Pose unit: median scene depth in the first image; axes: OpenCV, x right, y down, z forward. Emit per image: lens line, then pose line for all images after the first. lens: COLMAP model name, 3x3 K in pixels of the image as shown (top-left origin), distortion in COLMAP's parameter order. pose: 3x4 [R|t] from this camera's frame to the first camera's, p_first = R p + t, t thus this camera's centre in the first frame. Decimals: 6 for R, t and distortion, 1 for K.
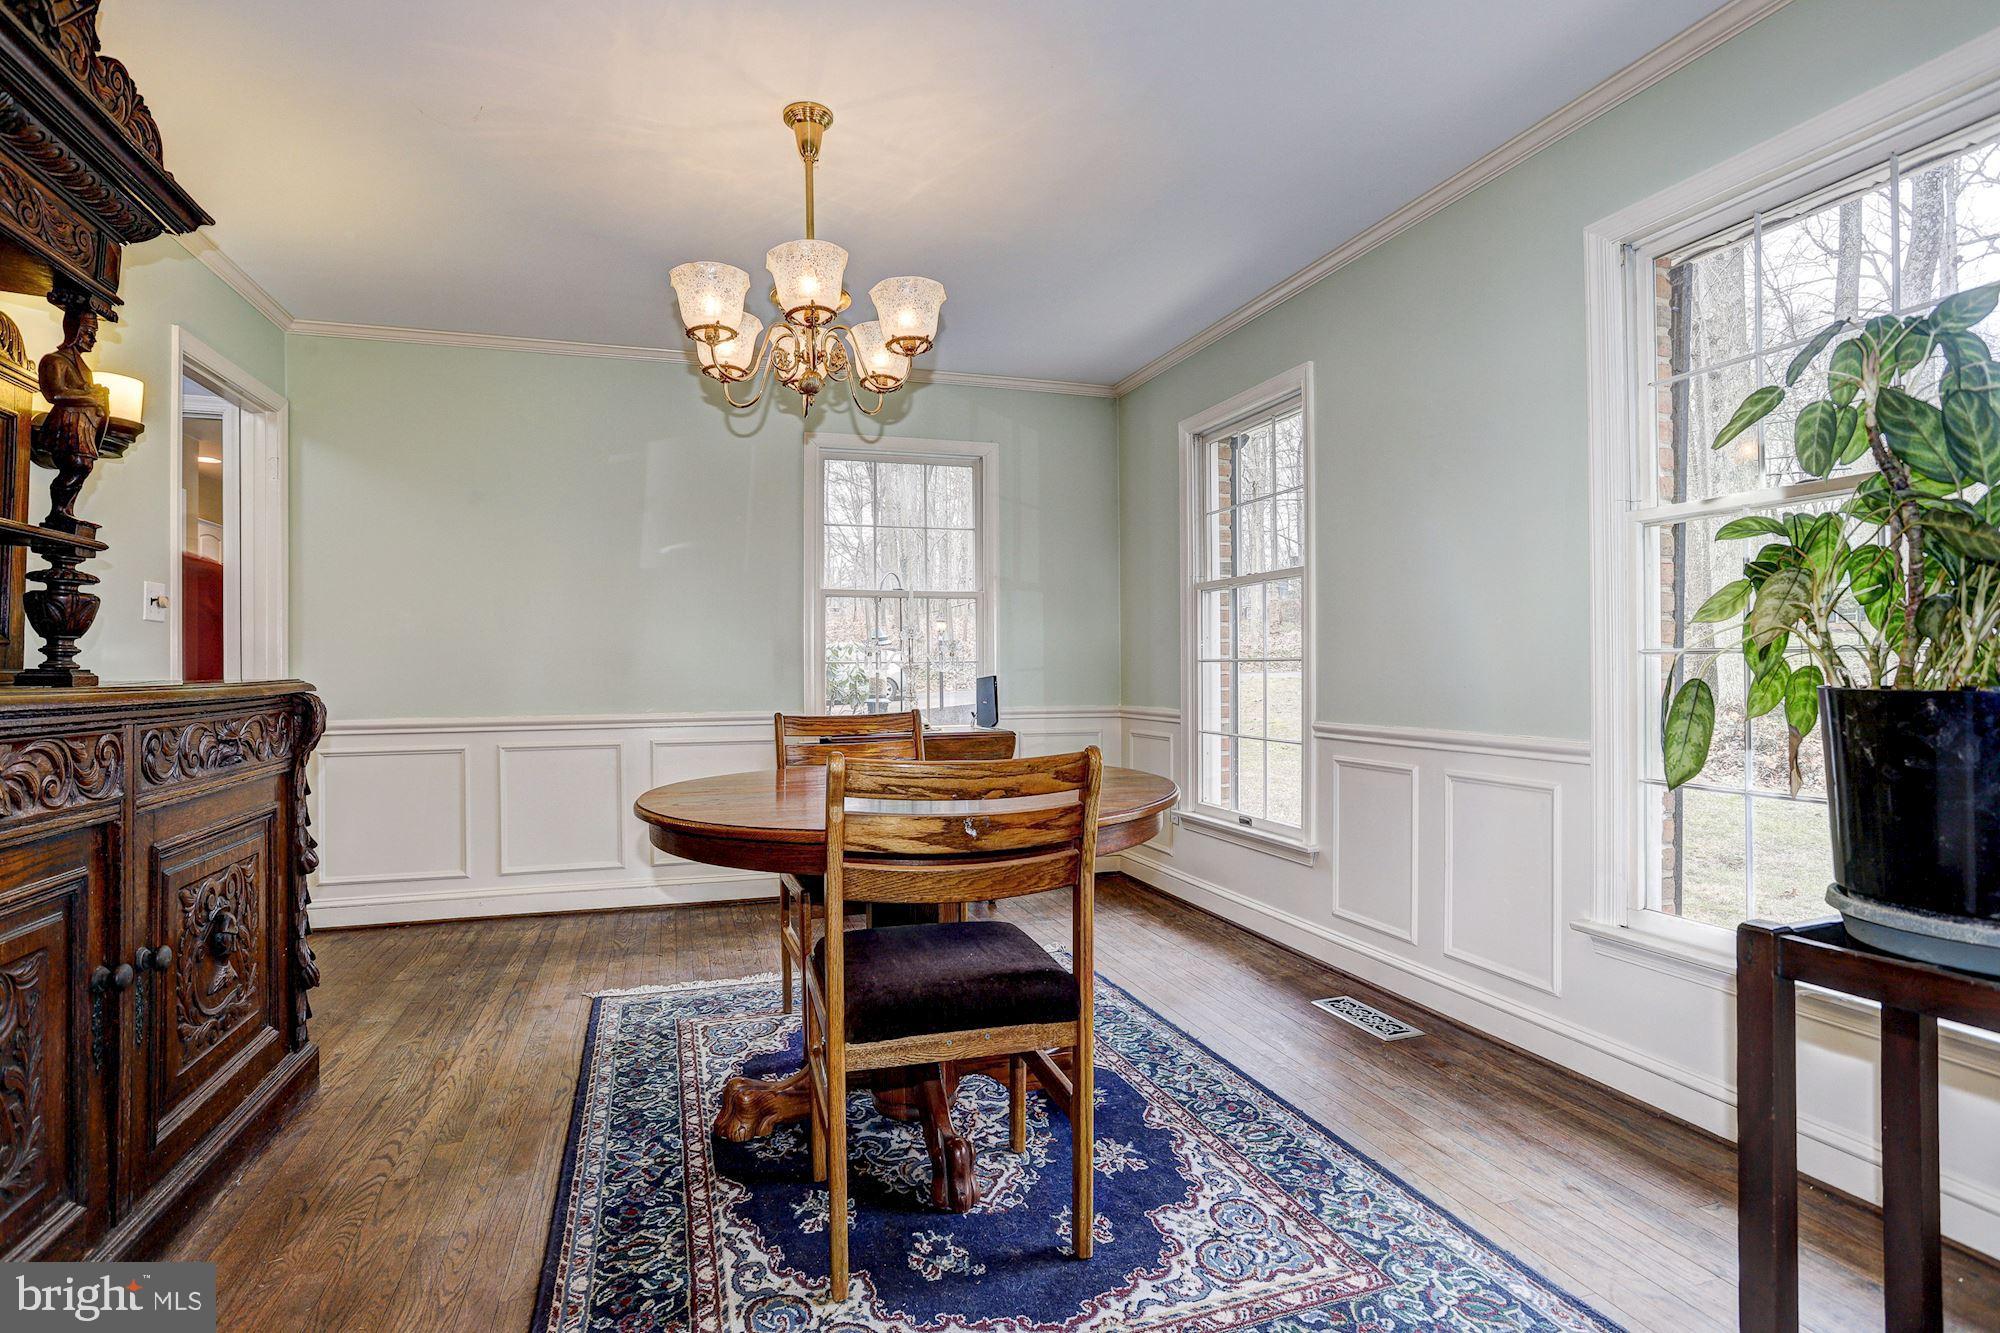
lens RADIAL K [[980.1, 0, 981.7], [0, 980.1, 664.7], [0, 0, 1]] dist [-0.069127, 0.036174]
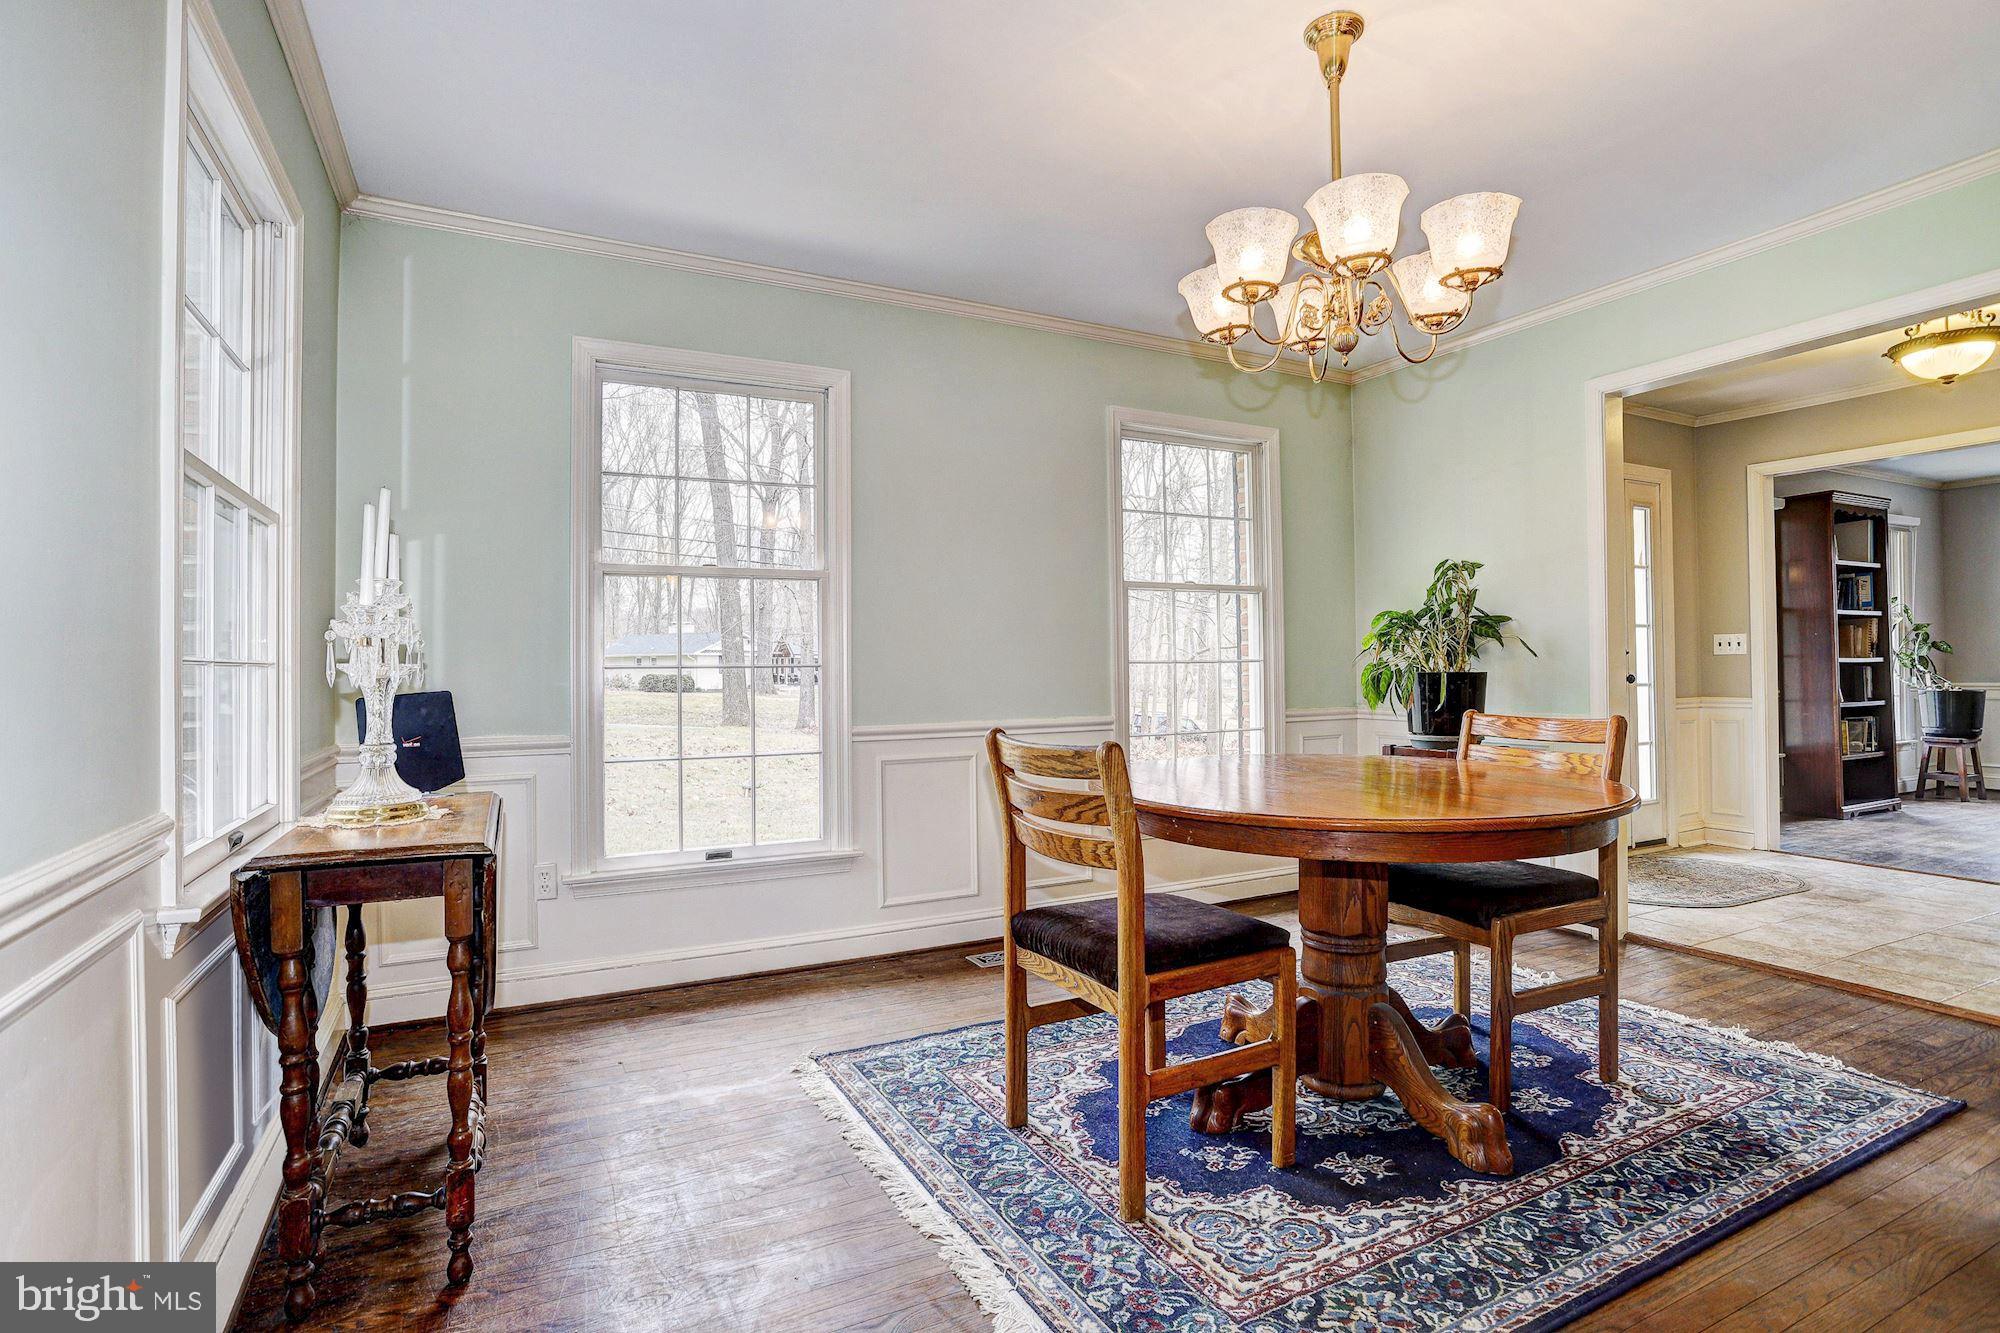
lens RADIAL K [[980.1, 0, 981.7], [0, 980.1, 664.7], [0, 0, 1]] dist [-0.069127, 0.036174]
pose [[-0.157252, 0.011726, 0.987489, -1.042360], [0.008646, 0.999908, -0.010496, 0.008742], [-0.987521, 0.006887, -0.157339, 1.554107]]
